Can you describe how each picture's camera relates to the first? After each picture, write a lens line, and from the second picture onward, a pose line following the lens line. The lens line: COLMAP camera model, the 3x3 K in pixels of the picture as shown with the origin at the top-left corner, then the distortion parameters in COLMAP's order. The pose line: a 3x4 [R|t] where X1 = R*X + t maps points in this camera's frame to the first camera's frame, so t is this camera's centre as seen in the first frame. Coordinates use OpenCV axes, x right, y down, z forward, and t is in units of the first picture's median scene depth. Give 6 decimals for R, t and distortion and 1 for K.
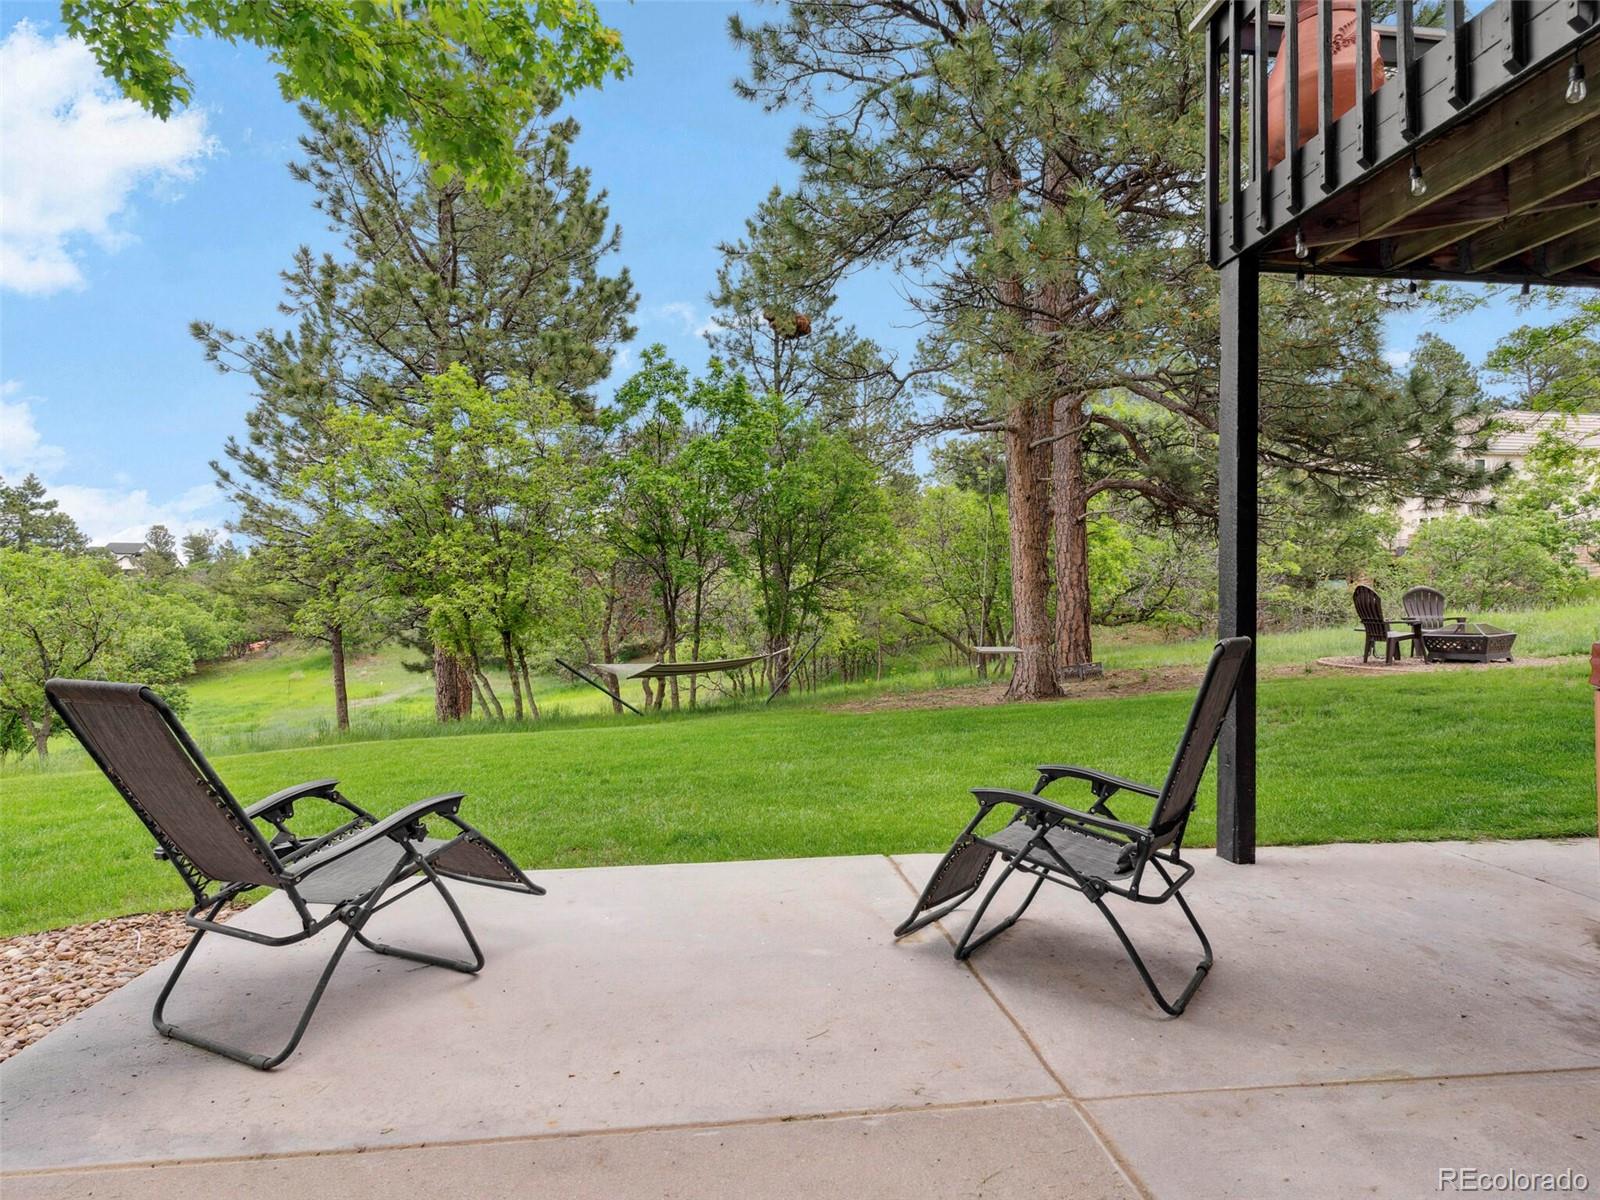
lens RADIAL K [[859.8, 0, 800.0], [0, 859.8, 600.0], [0, 0, 1]] dist [-0.000211, -0.000271]
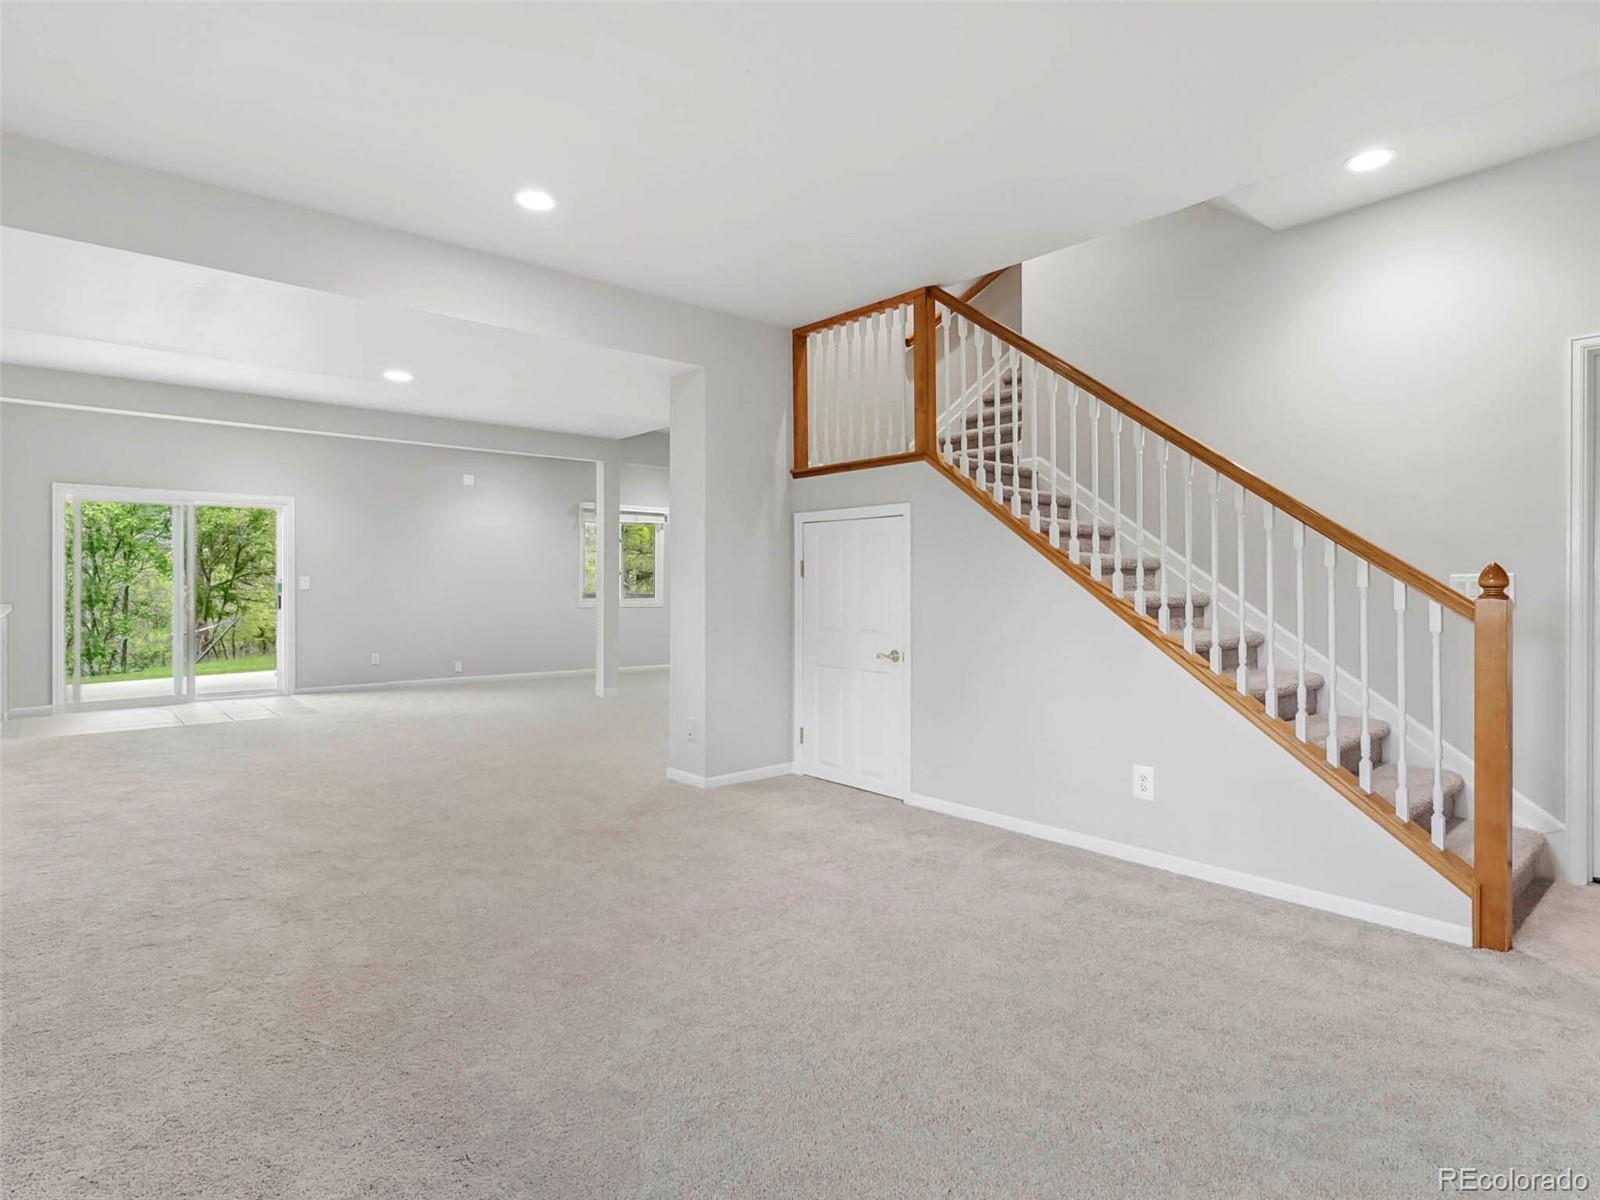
lens RADIAL K [[859.8, 0, 800.0], [0, 859.8, 600.0], [0, 0, 1]] dist [-0.000211, -0.000271]
pose [[0.825597, -0.009431, 0.564181, -0.009829], [0.007608, 0.999955, 0.005581, 0.010642], [-0.564209, -0.000316, 0.825632, -0.606363]]
